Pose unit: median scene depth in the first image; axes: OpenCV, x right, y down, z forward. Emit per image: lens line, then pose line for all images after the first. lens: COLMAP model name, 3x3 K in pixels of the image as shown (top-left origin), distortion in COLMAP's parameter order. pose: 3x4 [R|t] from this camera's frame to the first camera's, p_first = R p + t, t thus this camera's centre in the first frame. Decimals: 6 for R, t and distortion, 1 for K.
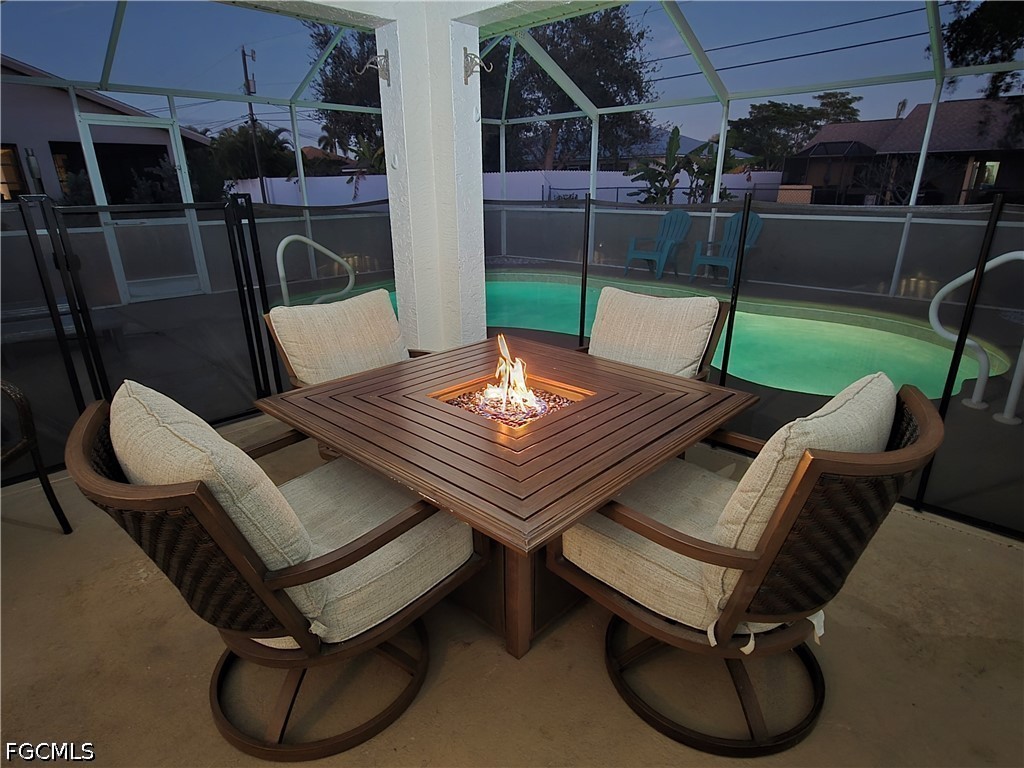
lens RADIAL K [[566.6, 0, 510.0], [0, 566.6, 392.5], [0, 0, 1]] dist [-0.008290, 0.003892]
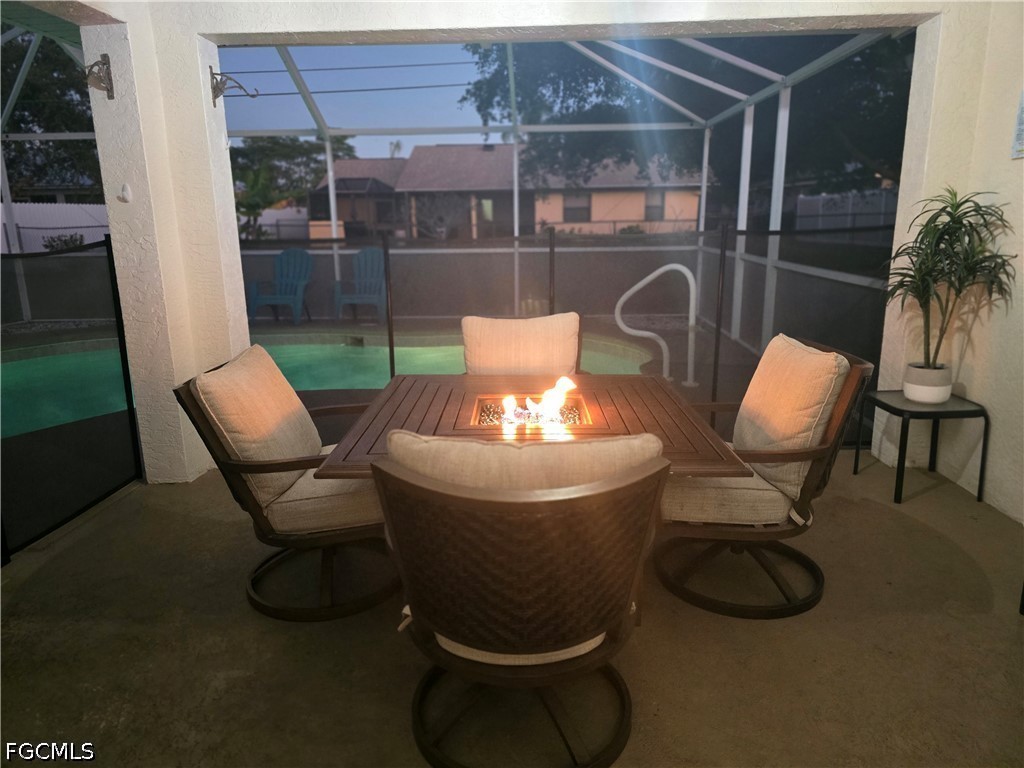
lens RADIAL K [[694.6, 0, 505.6], [0, 694.6, 388.8], [0, 0, 1]] dist [0.004576, -0.006072]
pose [[0.731114, -0.163066, 0.662481, -0.110944], [0.238401, 0.970867, -0.024125, -0.001471], [-0.639247, 0.175575, 0.748690, 0.003537]]
